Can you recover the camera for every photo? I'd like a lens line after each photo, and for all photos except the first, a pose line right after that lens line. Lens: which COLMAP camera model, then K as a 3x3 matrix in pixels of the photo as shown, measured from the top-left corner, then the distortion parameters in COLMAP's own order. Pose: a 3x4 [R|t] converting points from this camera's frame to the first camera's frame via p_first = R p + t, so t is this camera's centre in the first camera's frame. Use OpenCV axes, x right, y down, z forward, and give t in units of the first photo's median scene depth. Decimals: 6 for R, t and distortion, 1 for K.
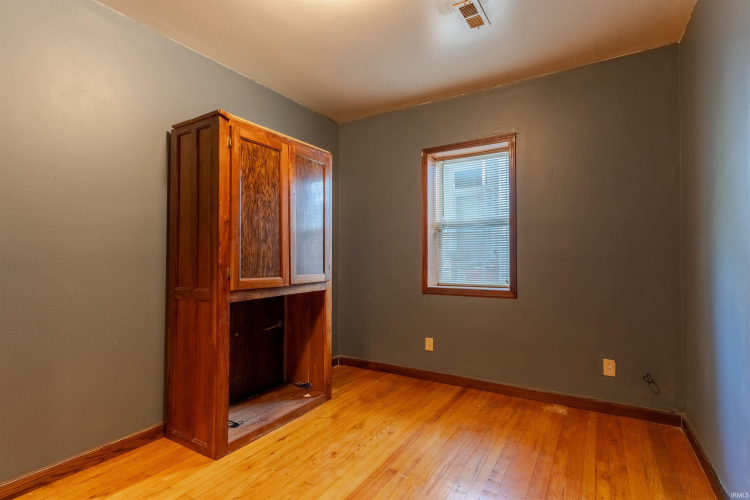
lens RADIAL K [[358.2, 0, 376.3], [0, 358.2, 248.1], [0, 0, 1]] dist [0.003470, 0.000584]
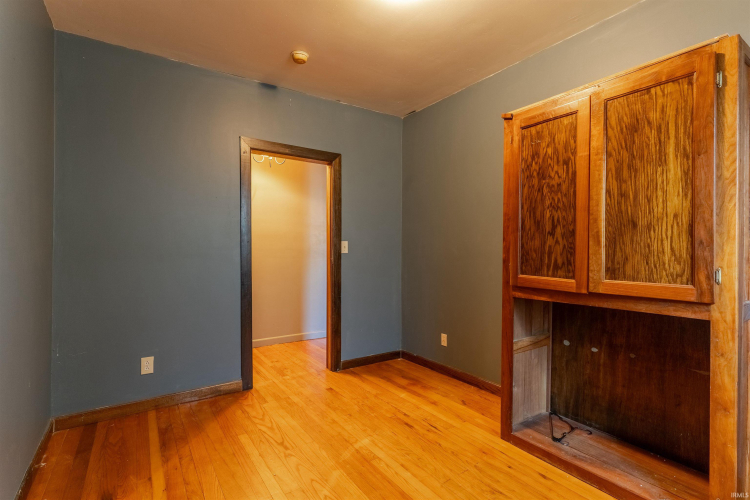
lens RADIAL K [[358.2, 0, 376.3], [0, 358.2, 248.1], [0, 0, 1]] dist [0.003470, 0.000584]
pose [[-0.398741, -0.005654, -0.917046, 0.624877], [0.017014, 0.999763, -0.013562, 0.018588], [0.916906, -0.021011, -0.398550, 0.966233]]
